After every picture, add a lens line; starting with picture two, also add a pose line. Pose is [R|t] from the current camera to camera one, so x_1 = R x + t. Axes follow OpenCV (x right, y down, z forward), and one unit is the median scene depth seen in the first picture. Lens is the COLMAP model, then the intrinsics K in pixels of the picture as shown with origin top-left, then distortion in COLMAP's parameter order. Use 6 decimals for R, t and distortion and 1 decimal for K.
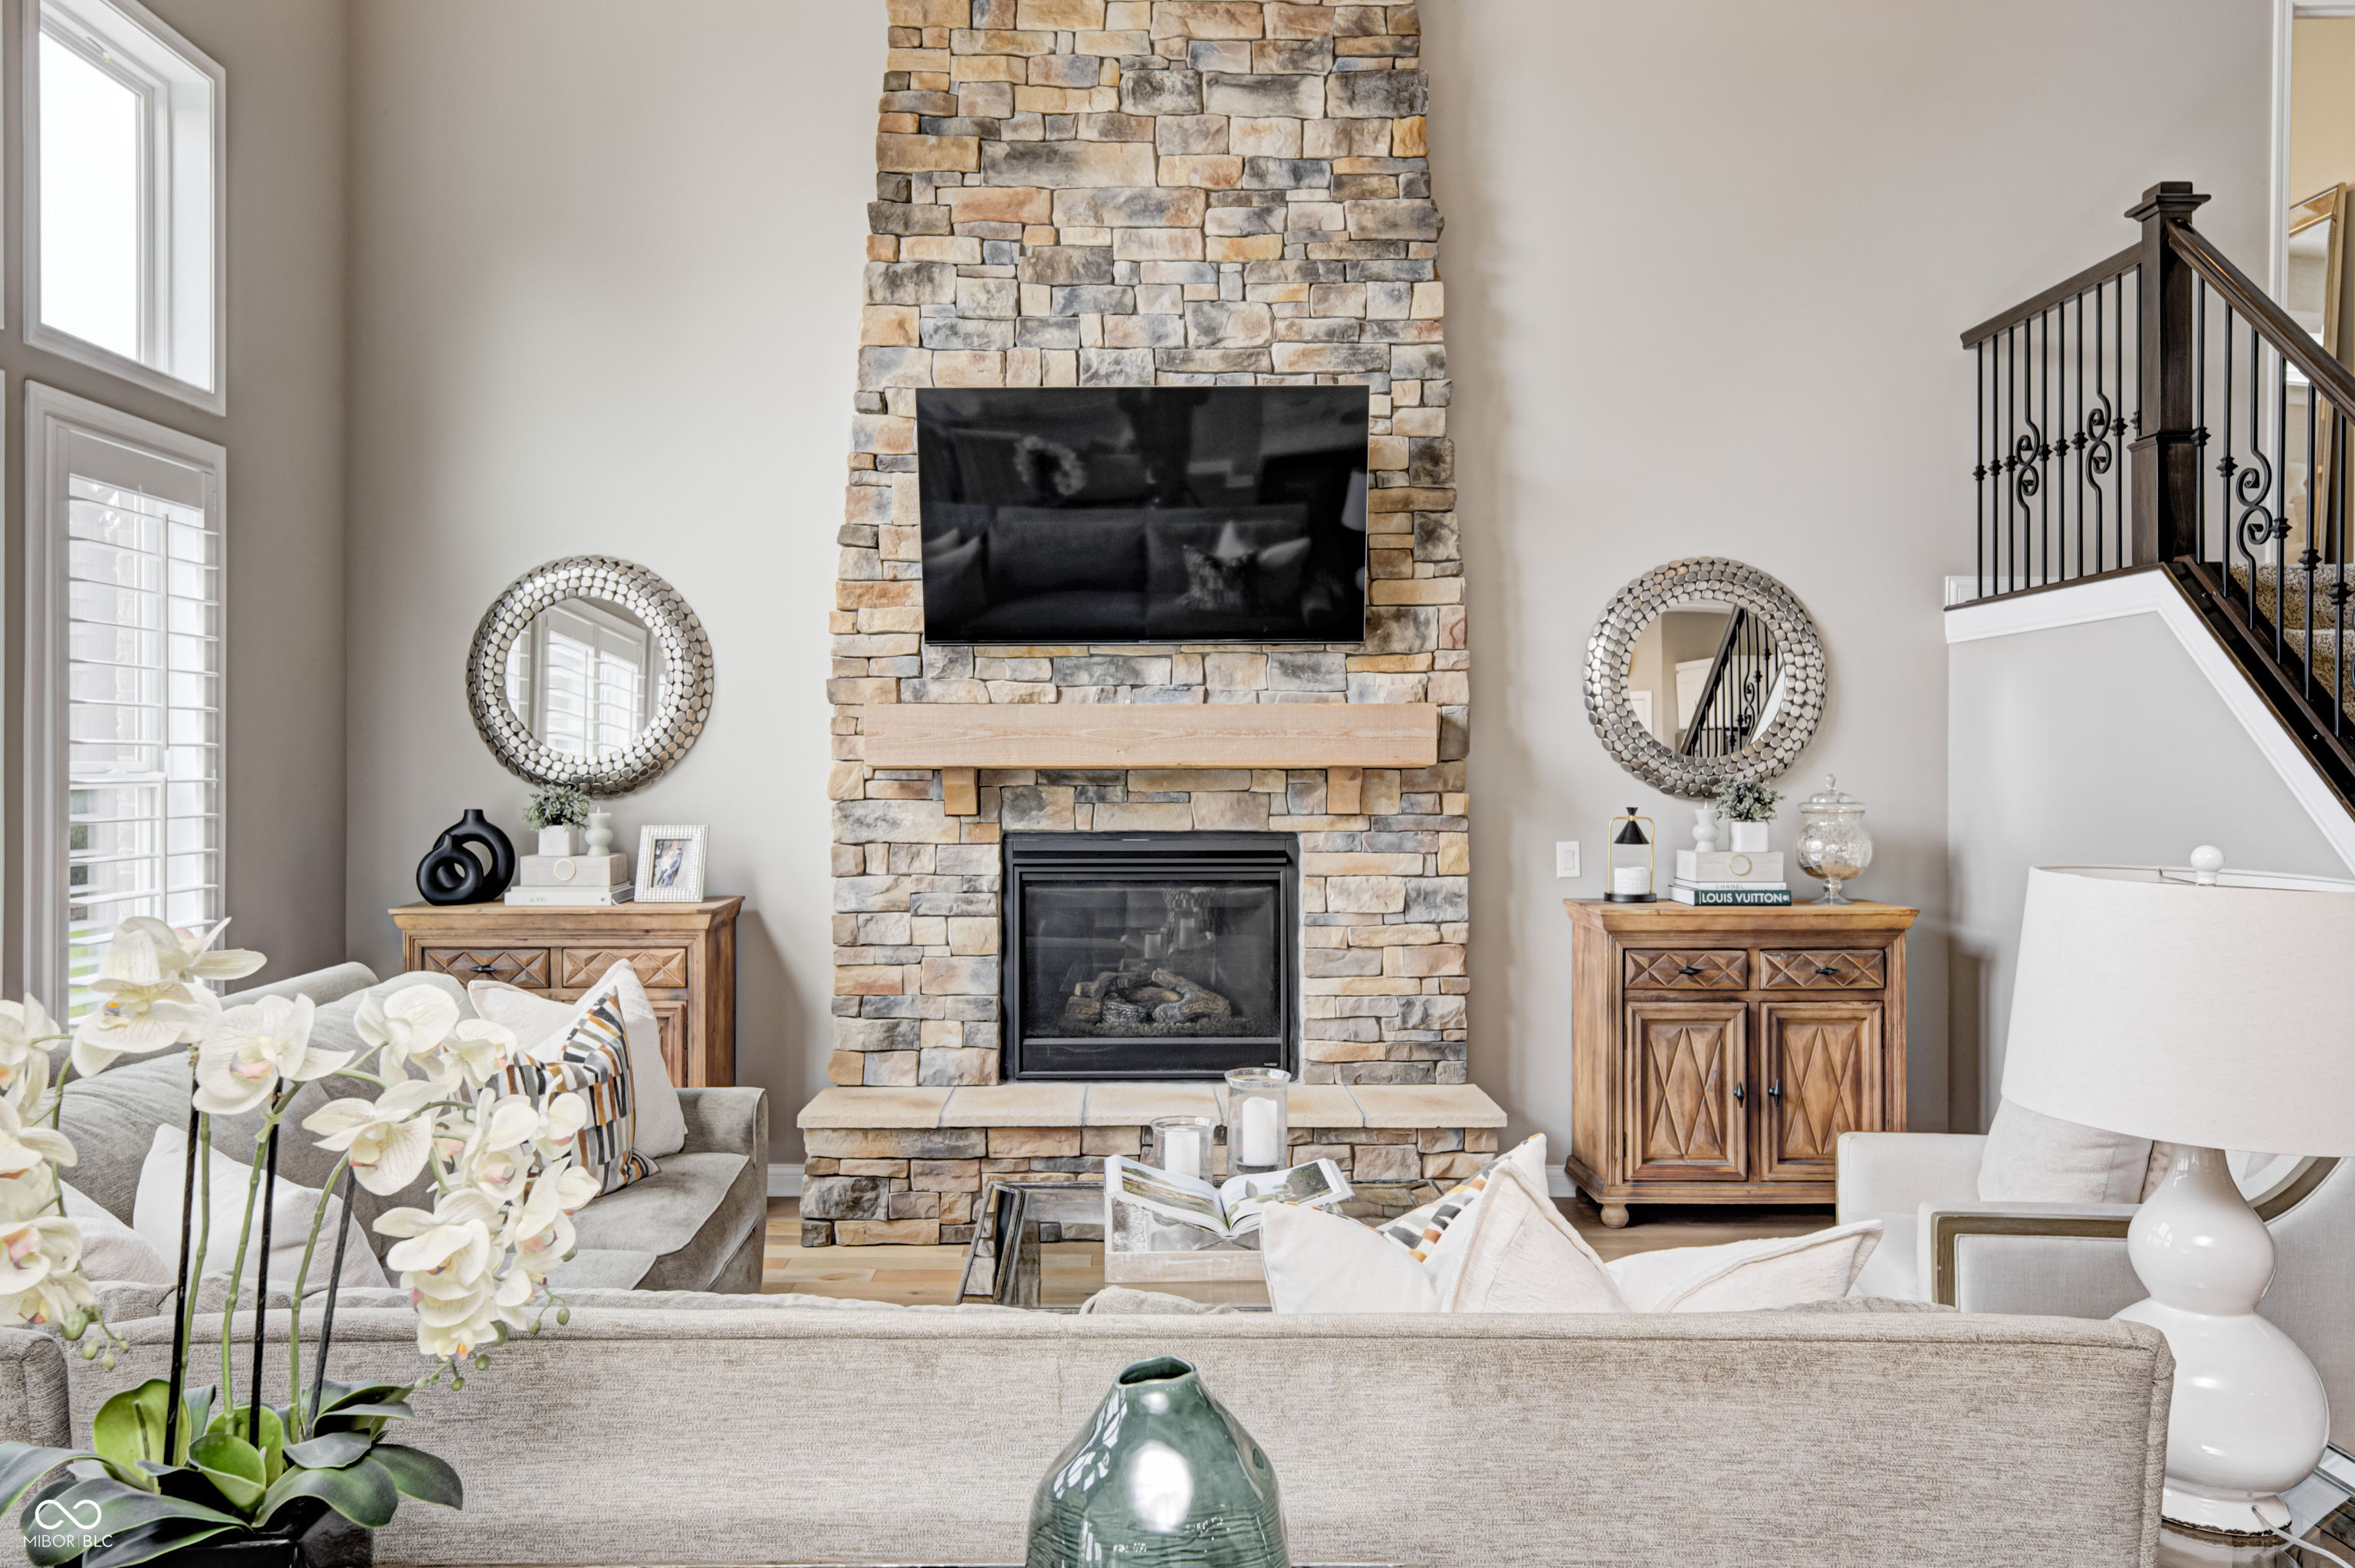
lens RADIAL K [[1720.9, 0, 1174.8], [0, 1720.9, 772.2], [0, 0, 1]] dist [0.012032, 0.001213]
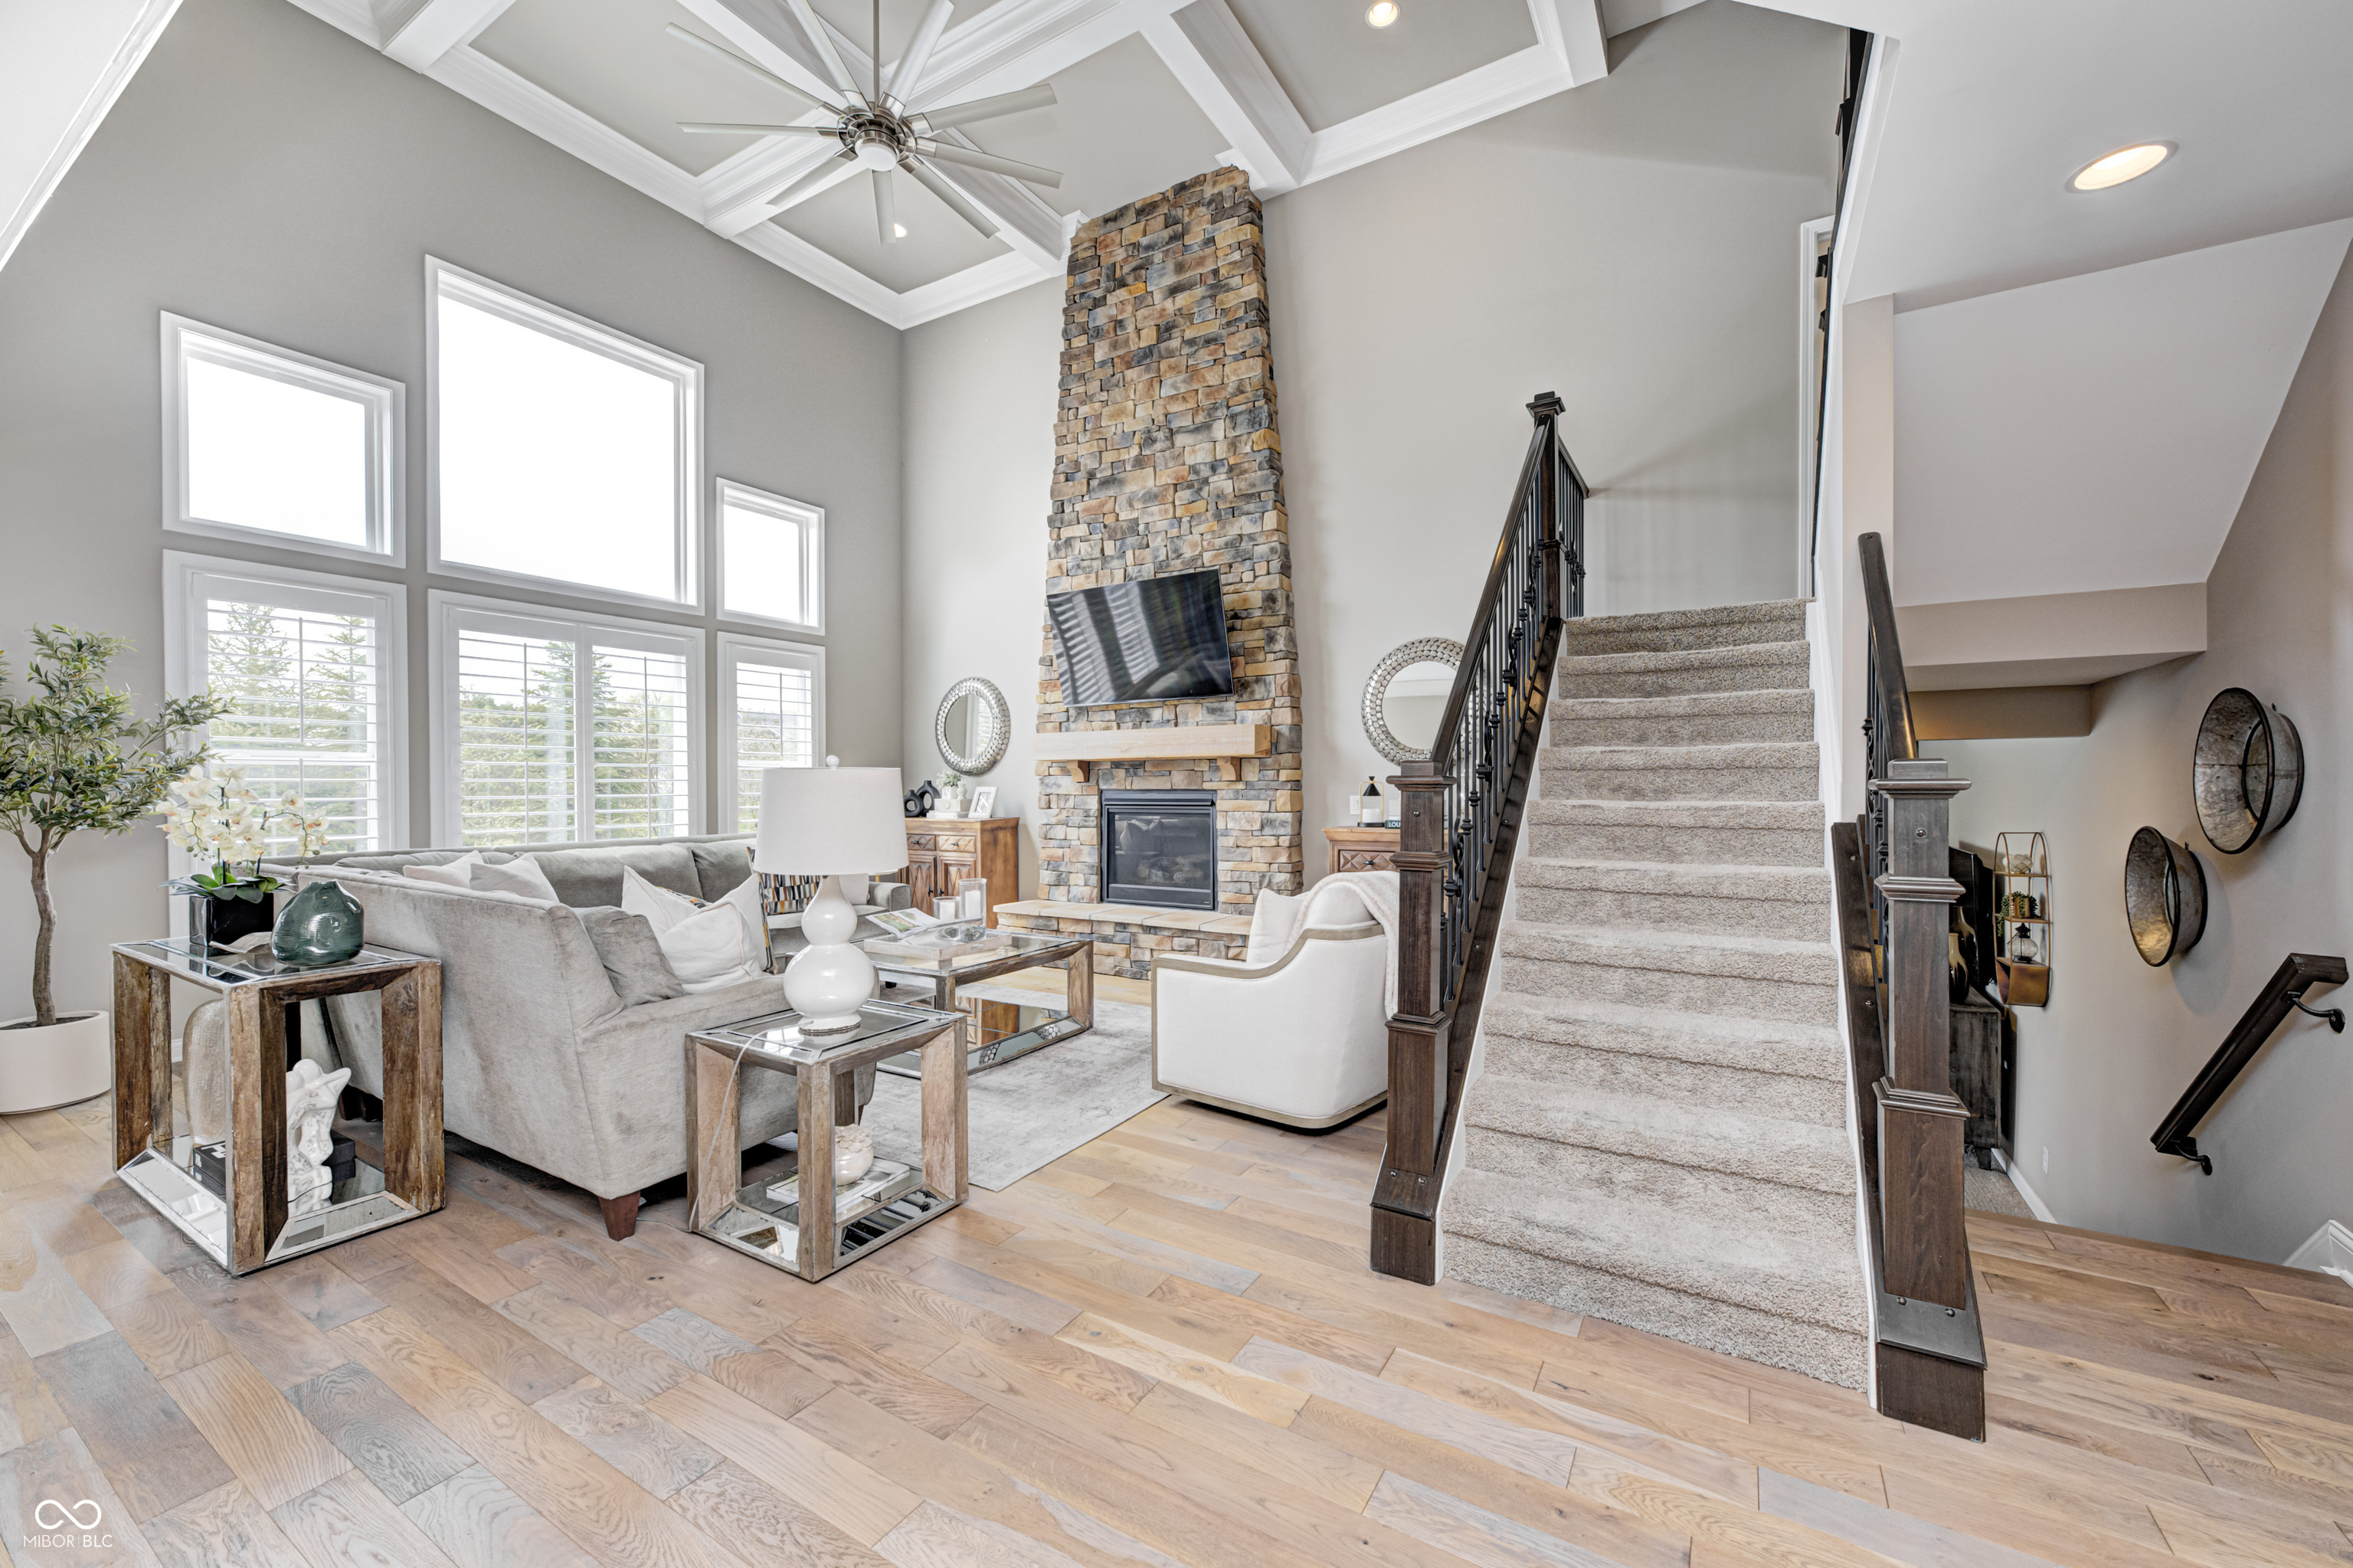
lens RADIAL K [[926.4, 0, 1177.4], [0, 926.4, 789.1], [0, 0, 1]] dist [0.000028, 0.000460]
pose [[0.849693, -0.000582, -0.527278, 0.616514], [0.002524, 0.999992, 0.002964, 0.030723], [0.527272, -0.003849, 0.849688, 0.039888]]
